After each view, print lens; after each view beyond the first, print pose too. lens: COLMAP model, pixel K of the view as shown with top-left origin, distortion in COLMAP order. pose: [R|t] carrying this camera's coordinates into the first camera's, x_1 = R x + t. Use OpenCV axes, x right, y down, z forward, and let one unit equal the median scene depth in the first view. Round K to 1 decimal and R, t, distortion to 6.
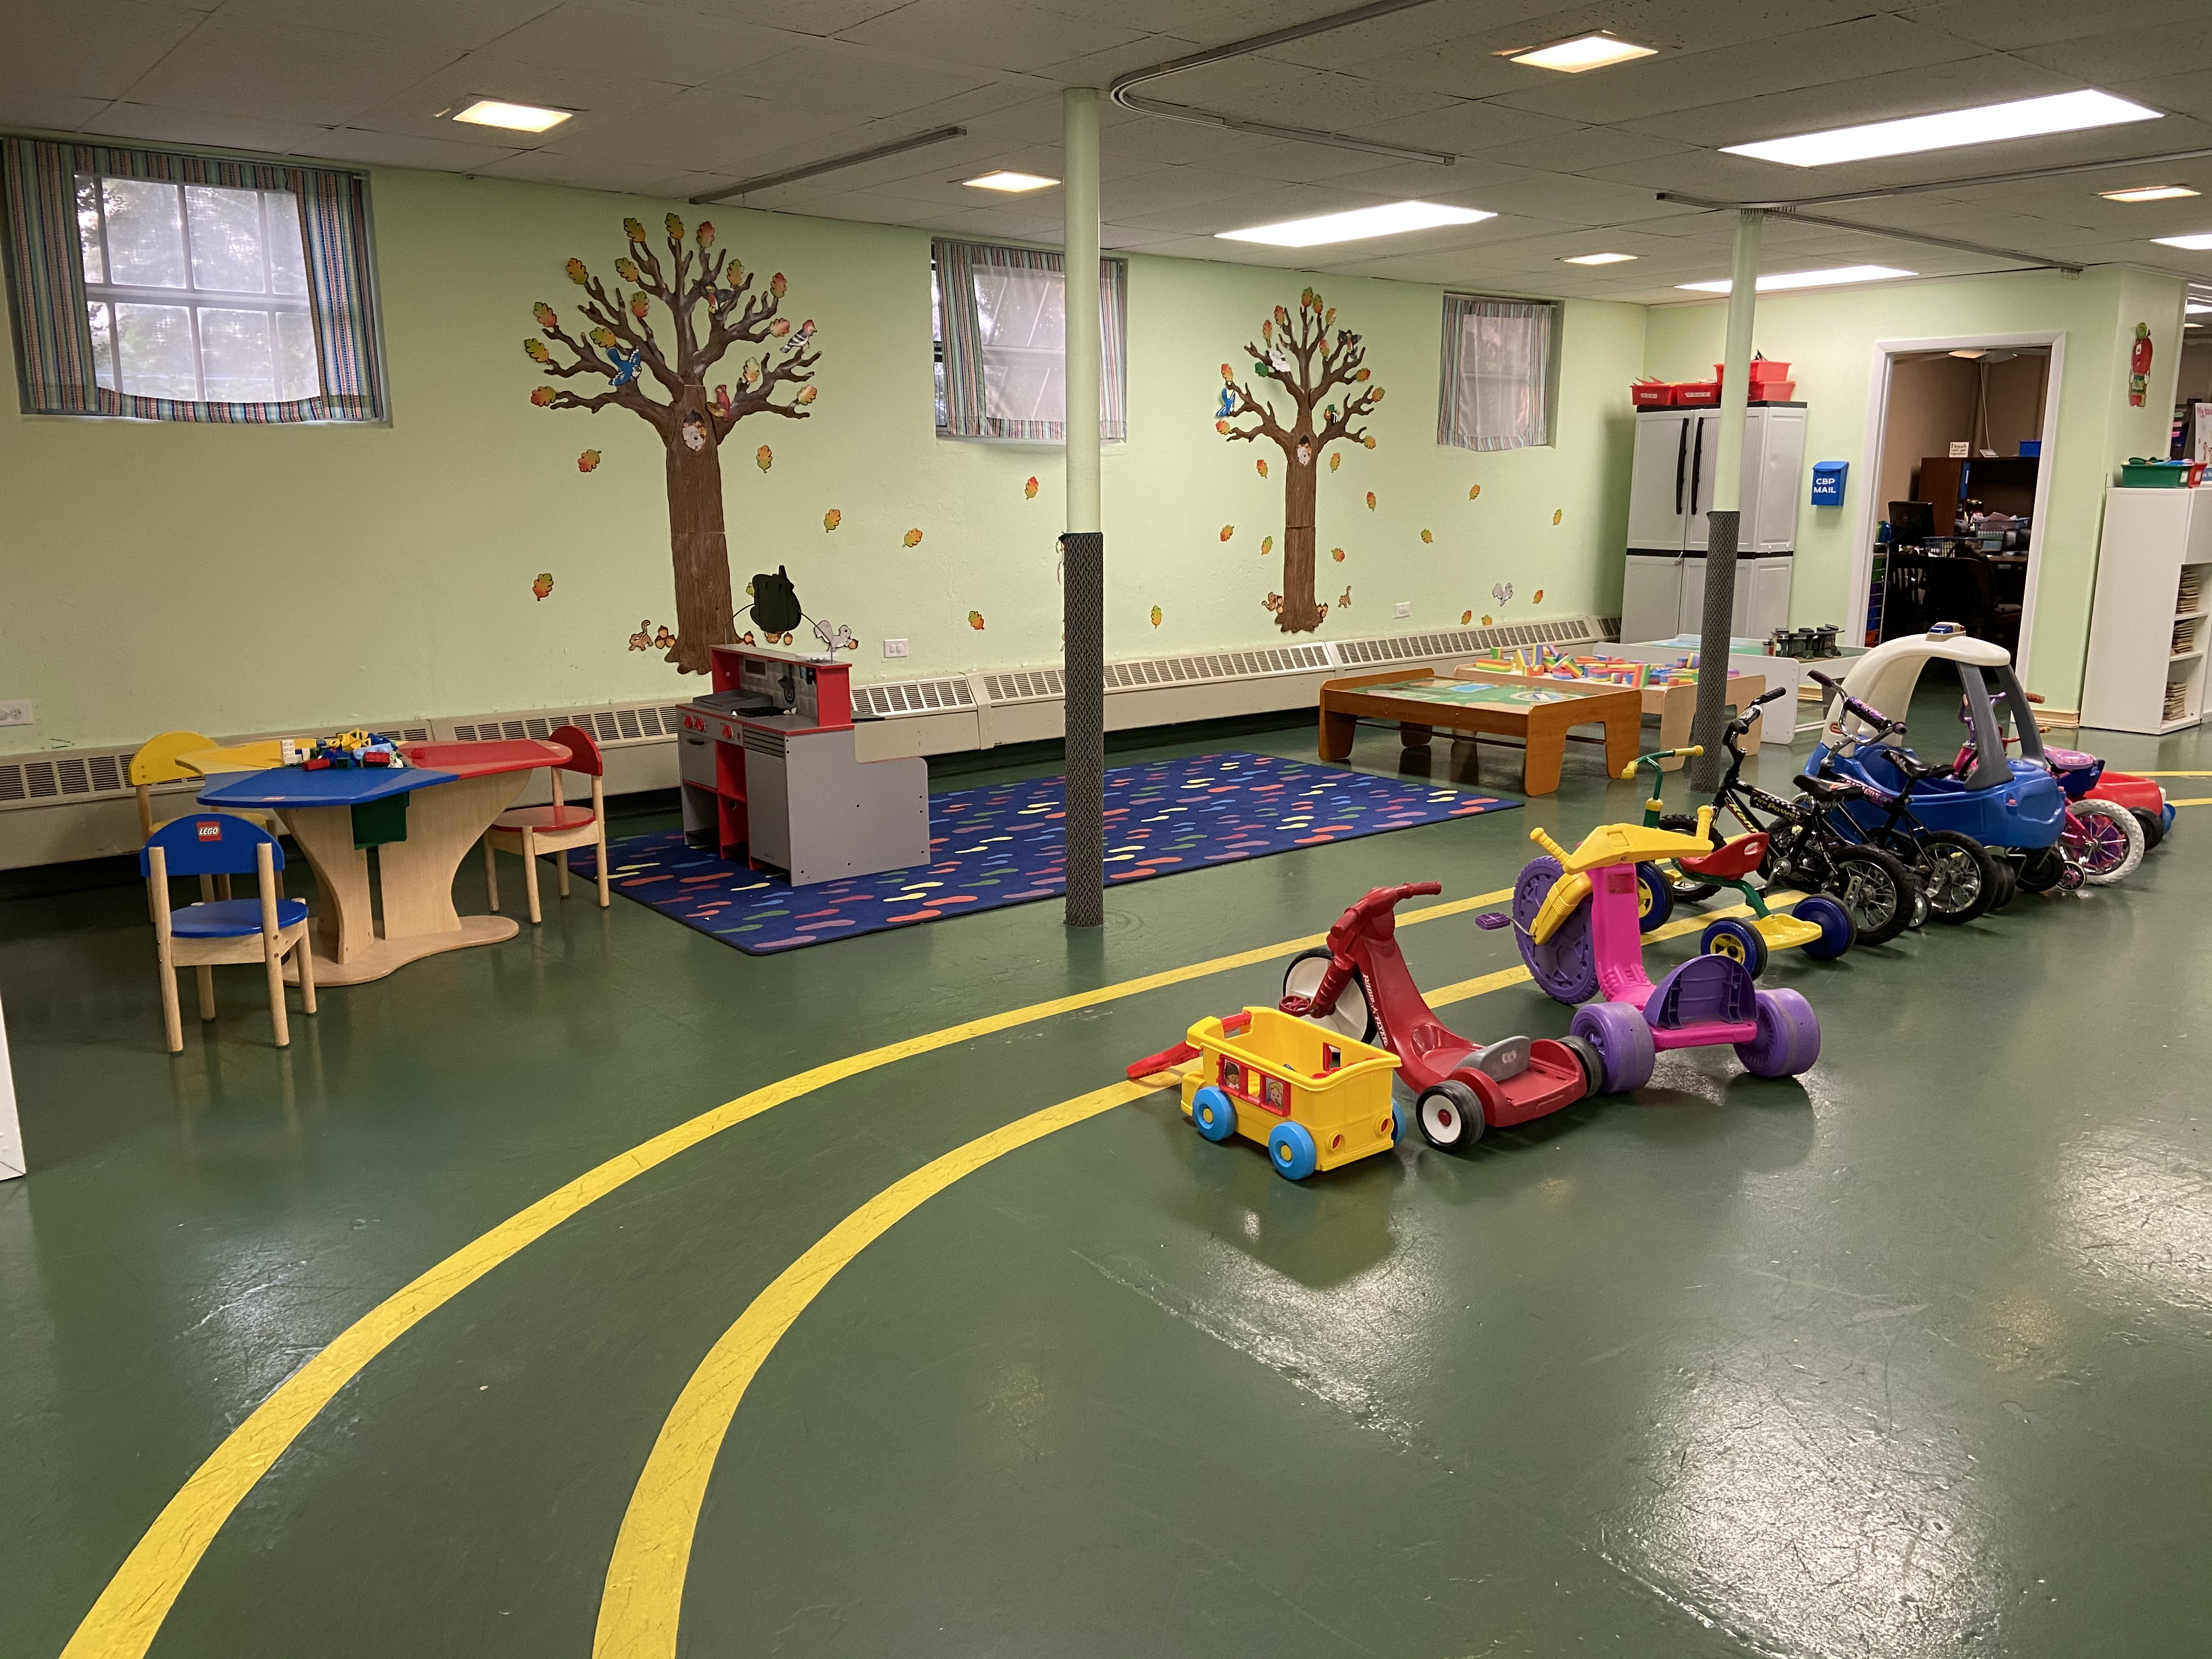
lens RADIAL K [[1646.8, 0, 1111.8], [0, 1646.8, 821.4], [0, 0, 1]] dist [0.123507, -0.152754]
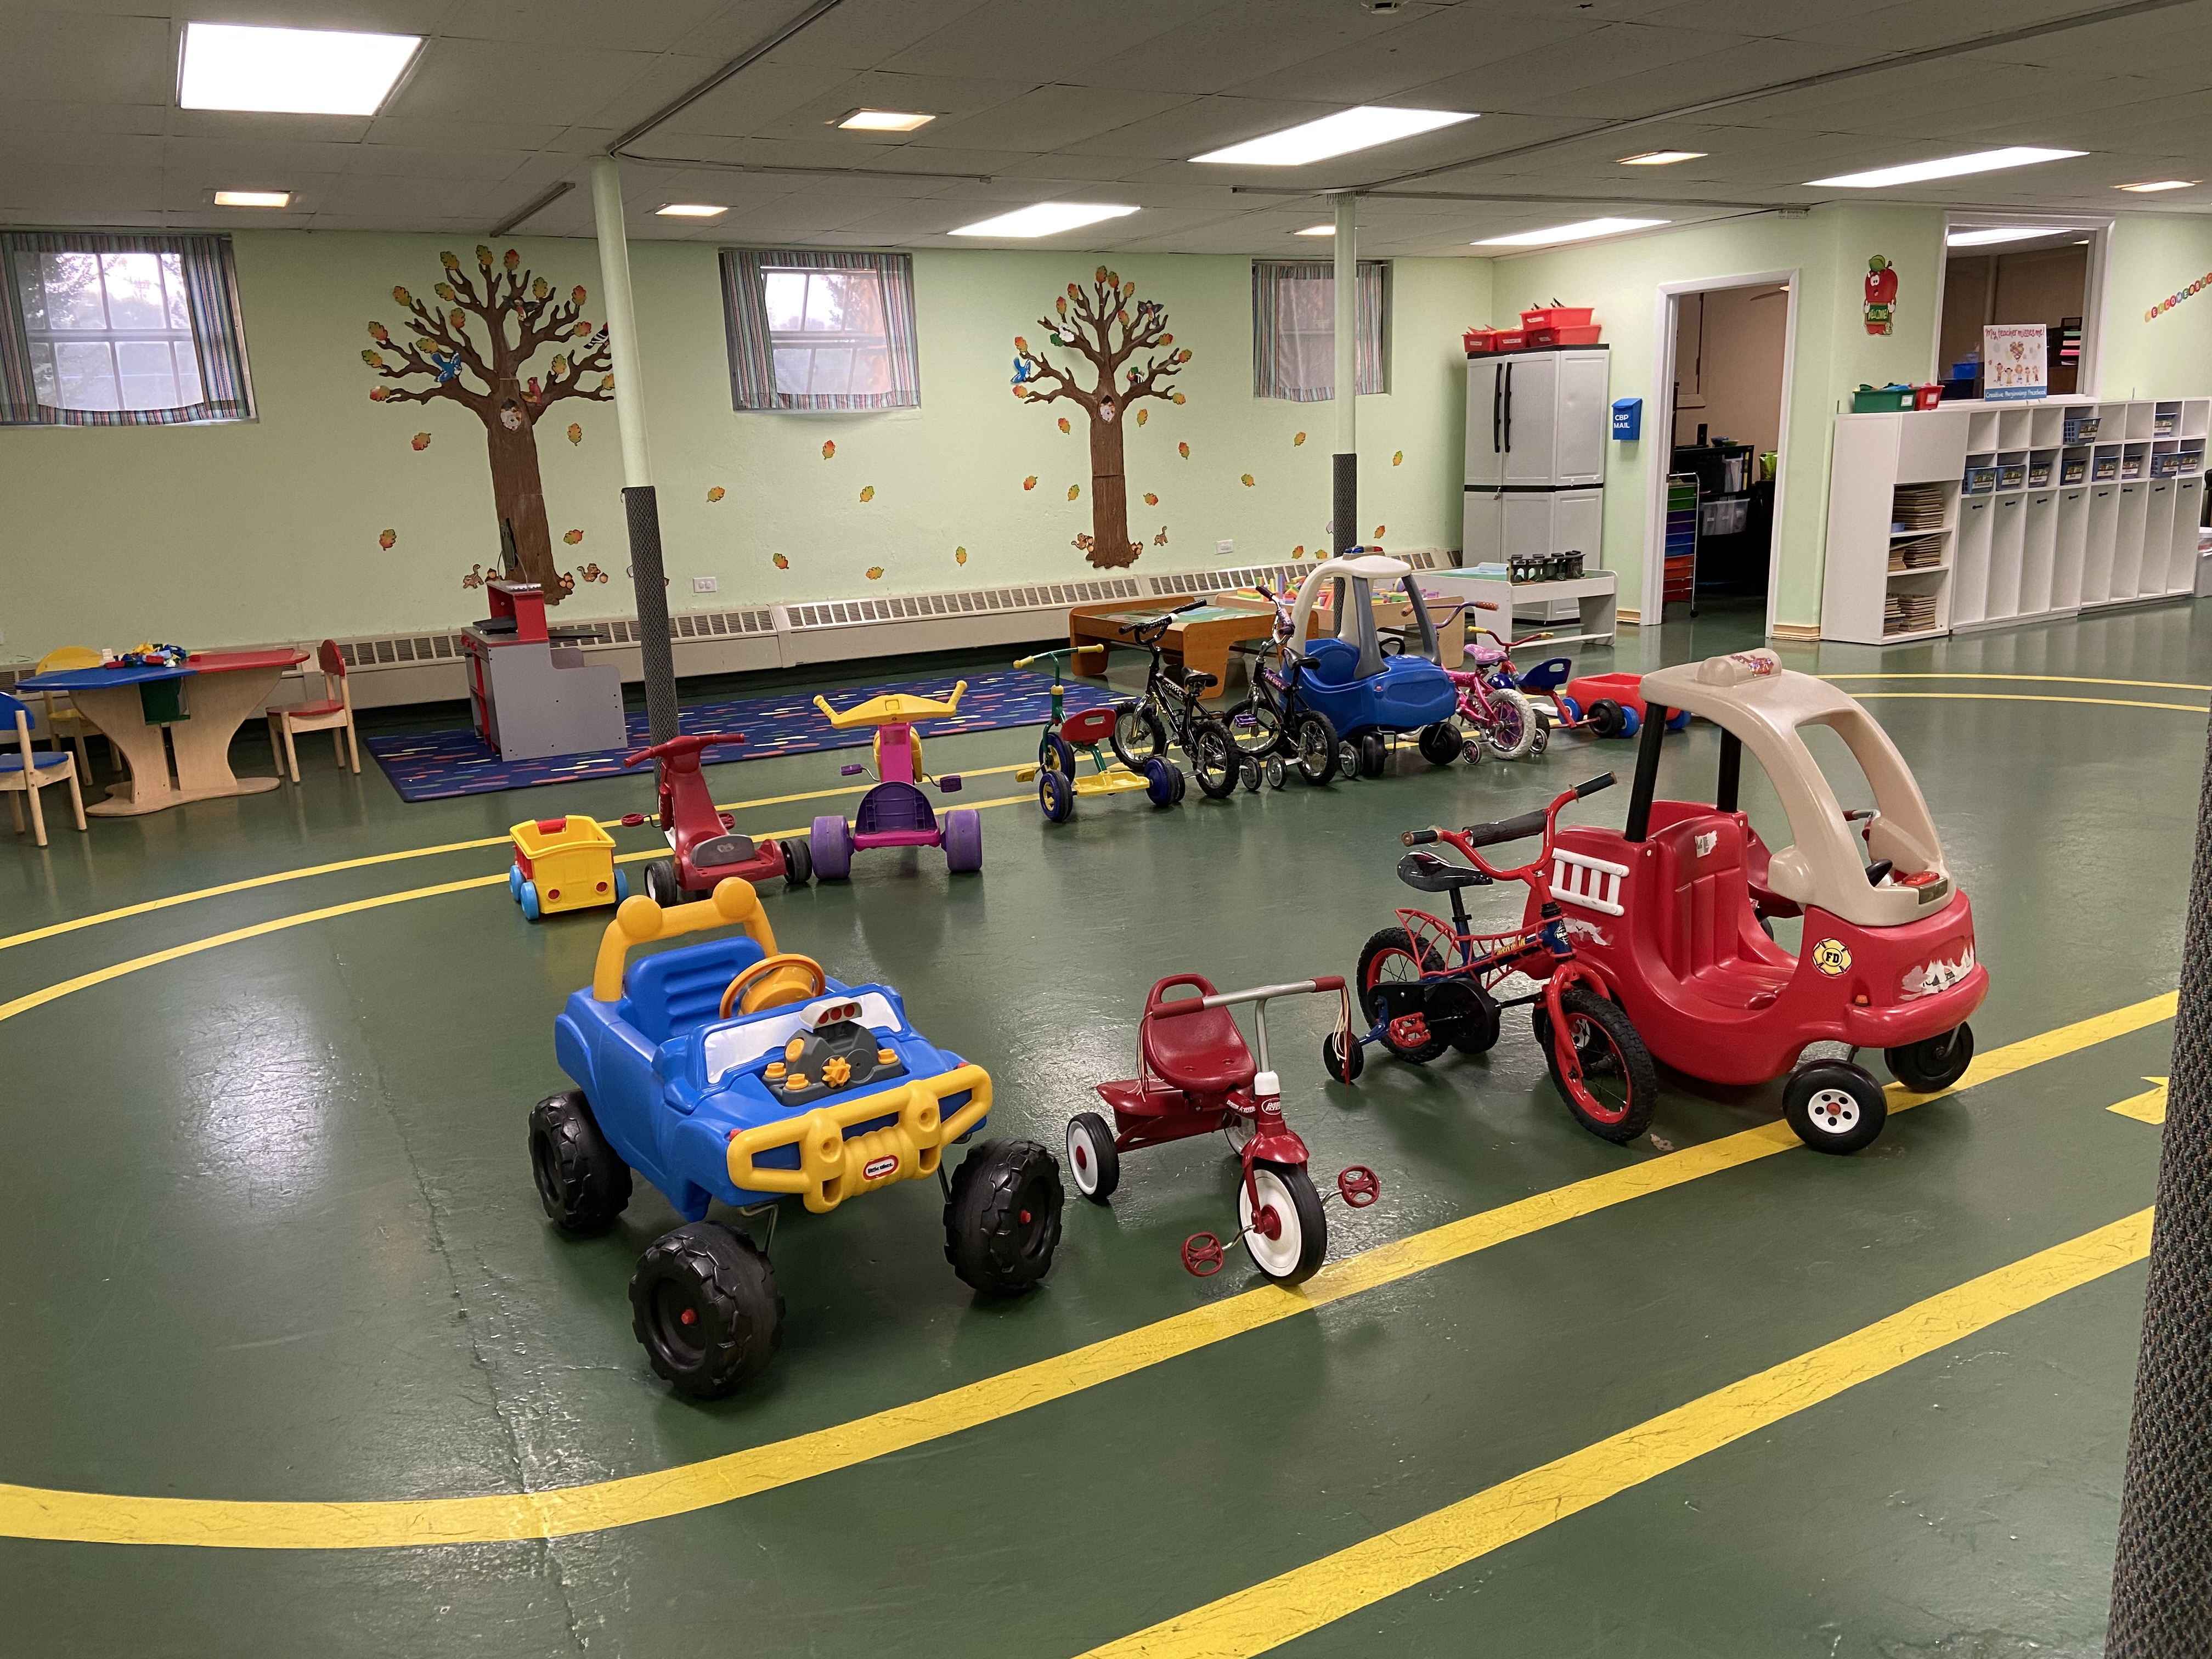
lens RADIAL K [[1646.8, 0, 1111.8], [0, 1646.8, 821.4], [0, 0, 1]] dist [0.123507, -0.152754]
pose [[0.983000, 0.005146, -0.183533, 0.344421], [-0.000181, 0.999634, 0.027060, 0.032805], [0.183605, -0.026567, 0.982641, -0.143088]]
